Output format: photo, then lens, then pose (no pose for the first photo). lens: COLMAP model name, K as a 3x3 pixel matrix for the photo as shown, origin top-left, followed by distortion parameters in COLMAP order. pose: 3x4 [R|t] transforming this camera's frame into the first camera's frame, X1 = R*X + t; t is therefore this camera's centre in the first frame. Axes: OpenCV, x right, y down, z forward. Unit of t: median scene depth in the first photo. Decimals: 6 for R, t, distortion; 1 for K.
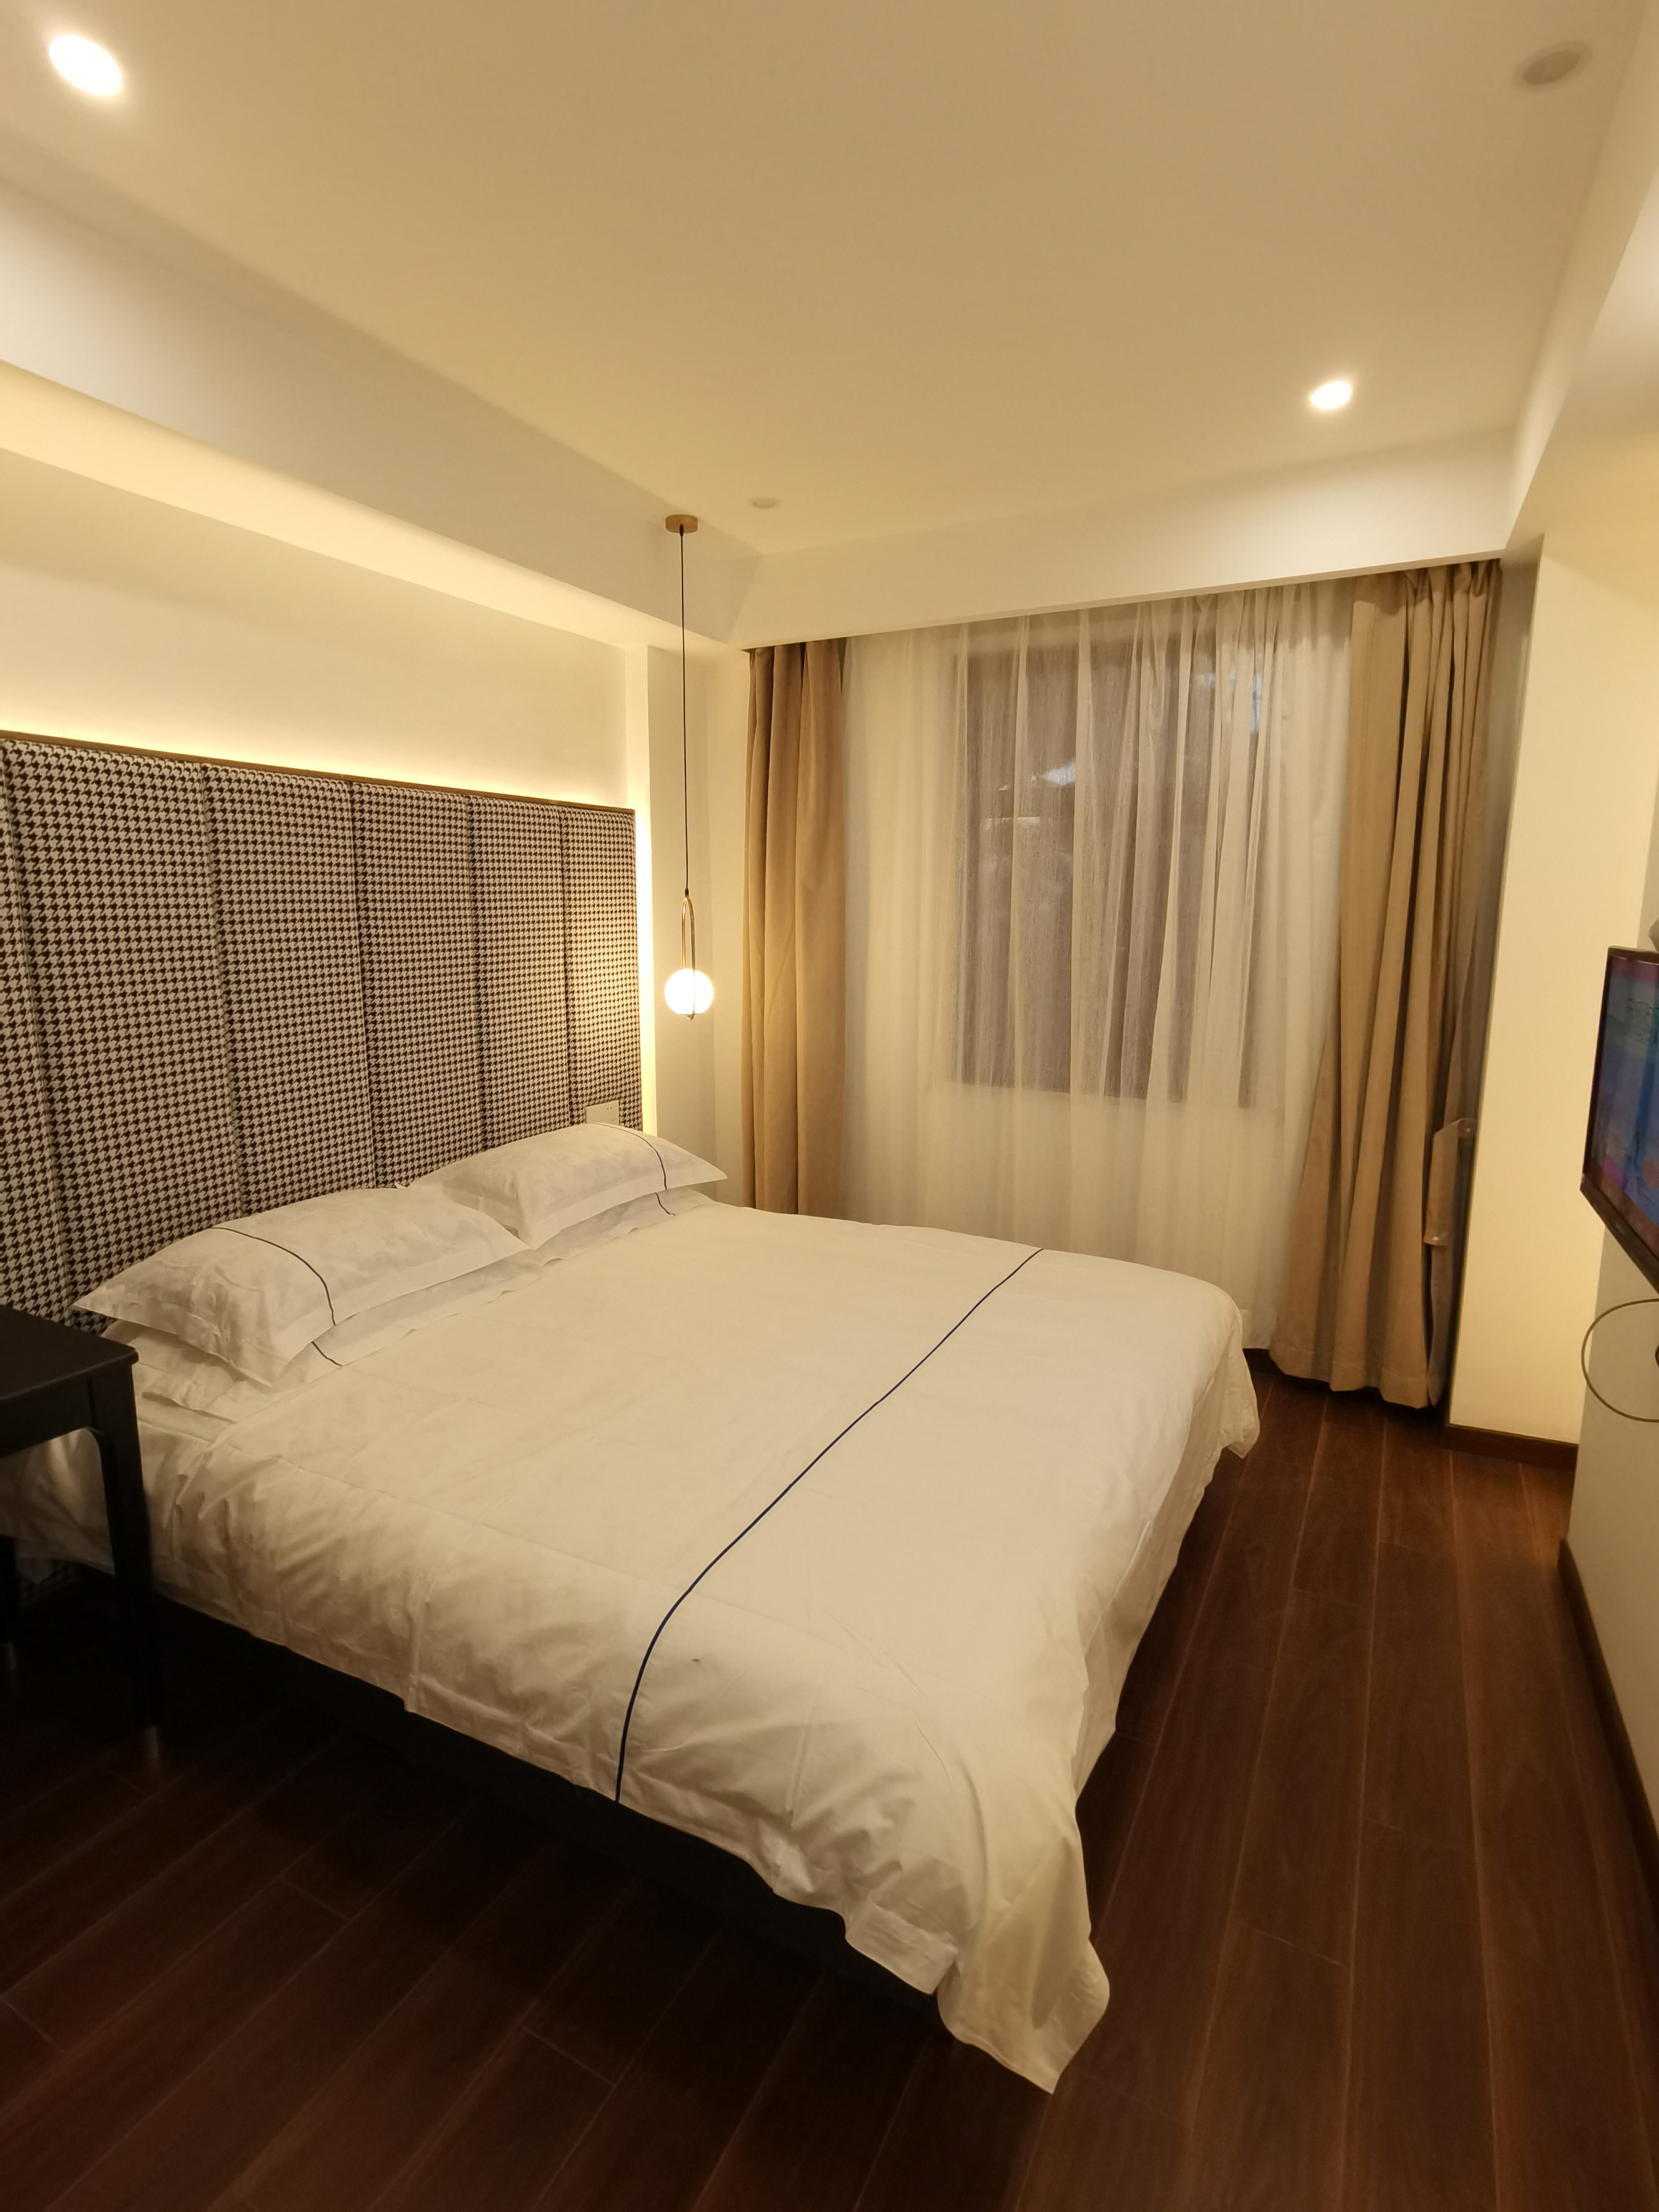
lens RADIAL K [[1065.7, 0, 840.9], [0, 1065.7, 1096.4], [0, 0, 1]] dist [-0.025104, 0.016045]
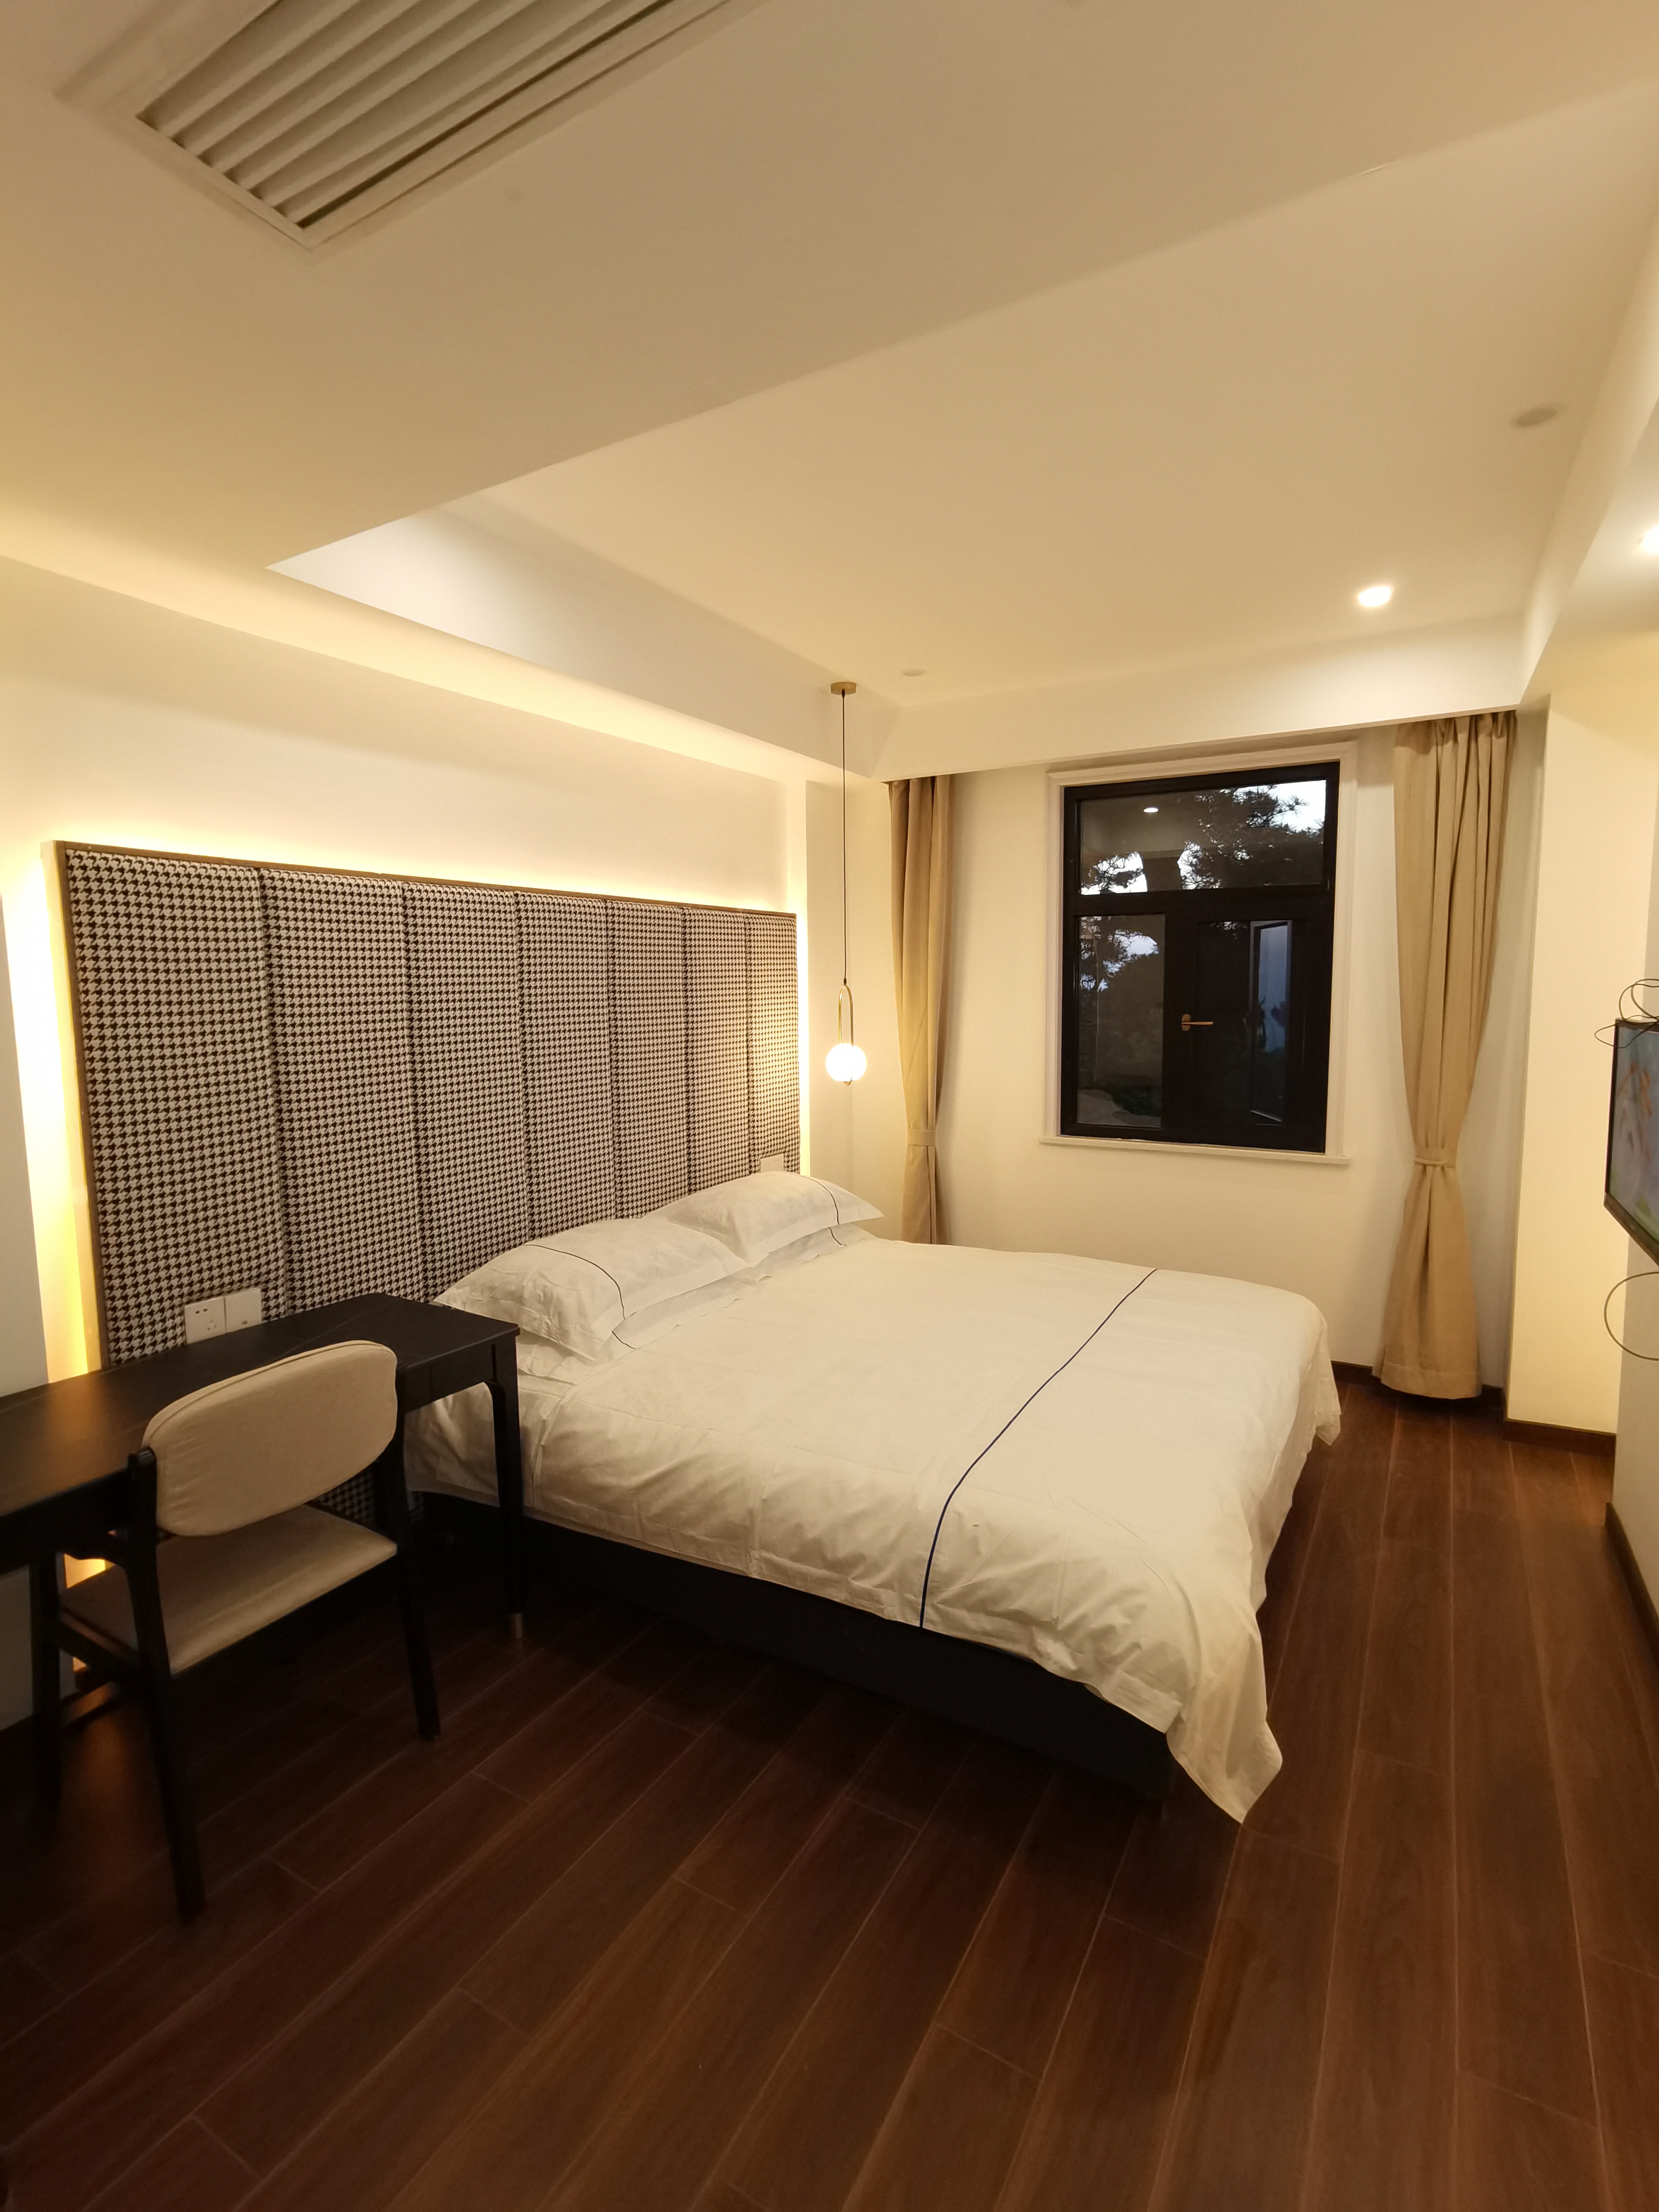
lens RADIAL K [[1065.7, 0, 824.0], [0, 1065.7, 1103.6], [0, 0, 1]] dist [-0.025104, 0.016045]
pose [[0.999204, -0.009261, -0.038808, -0.179117], [0.006726, 0.997866, -0.064952, 0.038920], [0.039327, 0.064639, 0.997133, -0.298703]]
